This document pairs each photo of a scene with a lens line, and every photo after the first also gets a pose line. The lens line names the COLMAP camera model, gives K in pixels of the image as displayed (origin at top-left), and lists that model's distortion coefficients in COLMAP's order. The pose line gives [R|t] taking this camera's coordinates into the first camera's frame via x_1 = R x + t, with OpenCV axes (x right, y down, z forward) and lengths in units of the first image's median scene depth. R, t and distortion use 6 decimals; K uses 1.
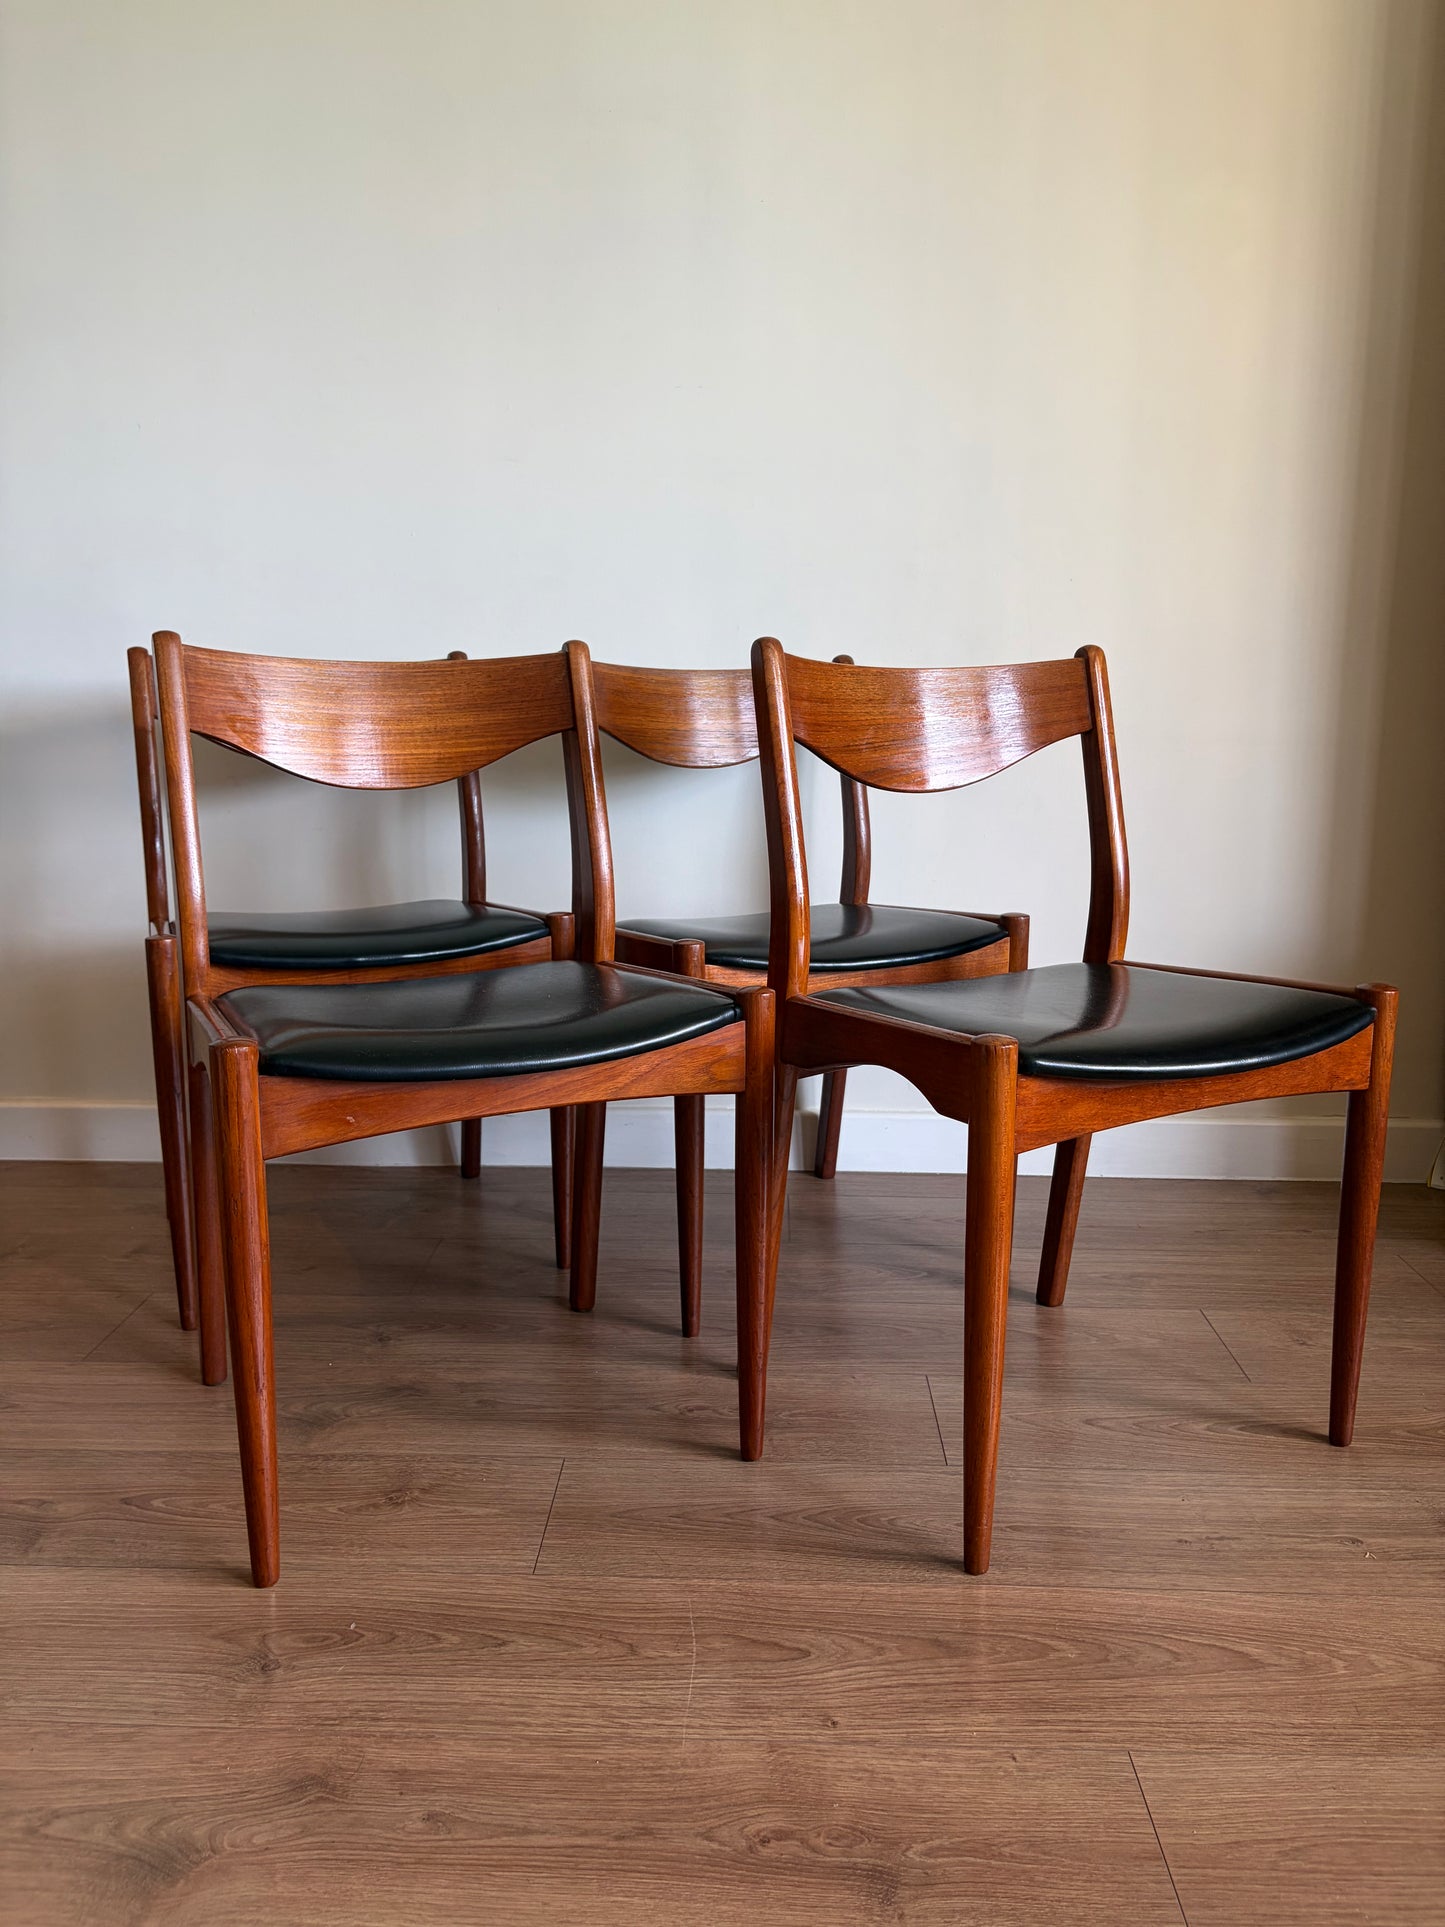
lens RADIAL K [[1476.0, 0, 727.1], [0, 1476.0, 974.9], [0, 0, 1]] dist [0.058149, -0.083234]
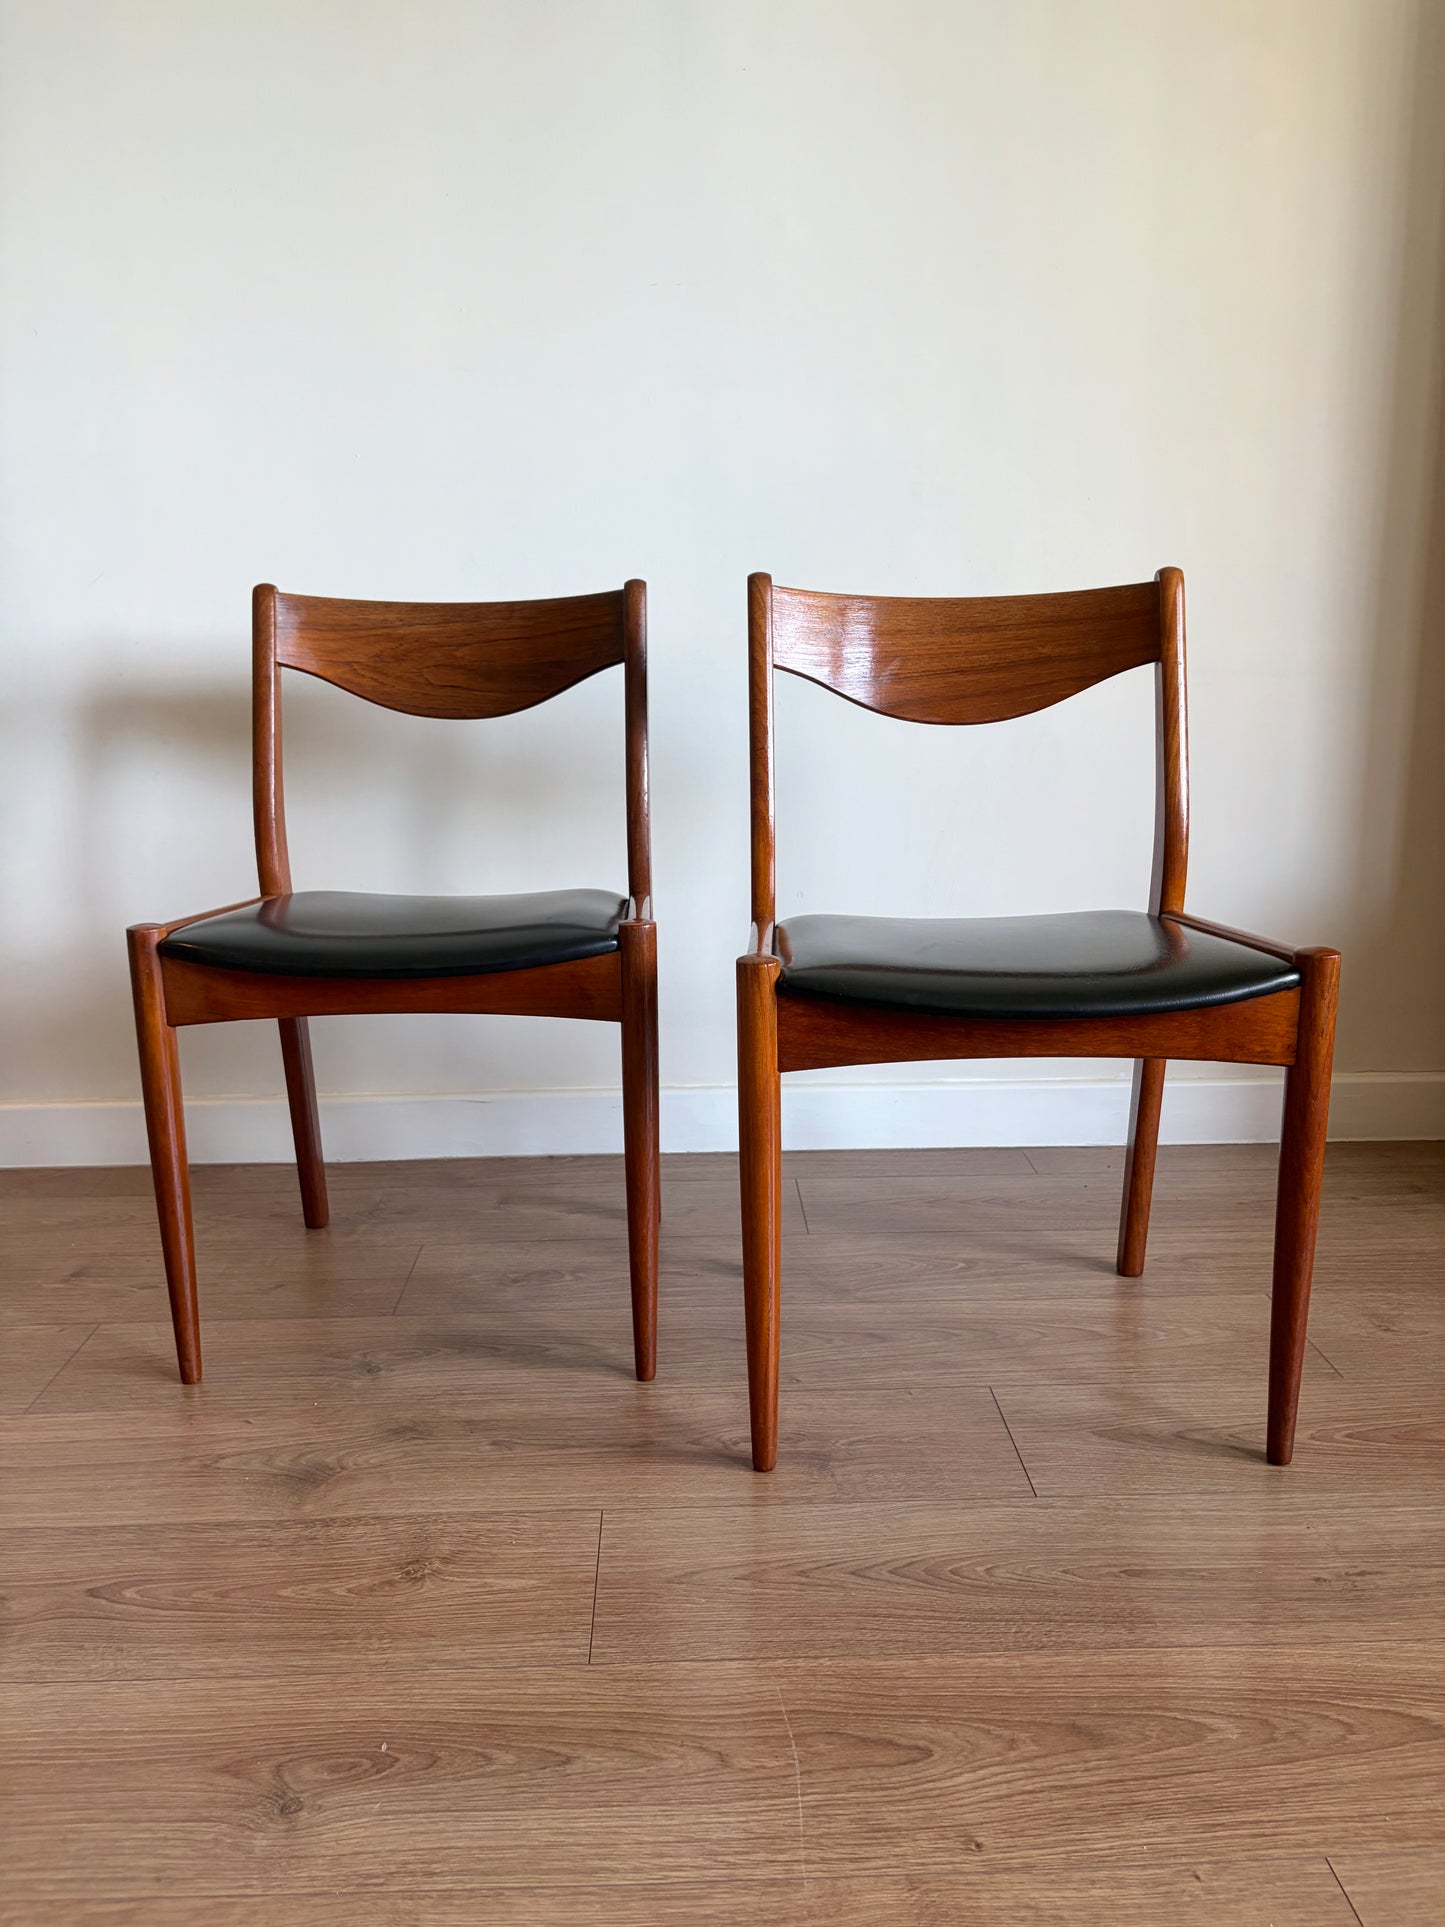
lens RADIAL K [[1476.0, 0, 725.8], [0, 1476.0, 967.2], [0, 0, 1]] dist [0.058149, -0.083234]
pose [[0.997935, -0.029422, 0.057093, -0.082840], [0.027706, 0.999147, 0.030612, -0.018590], [-0.057945, -0.028967, 0.997899, 0.144619]]
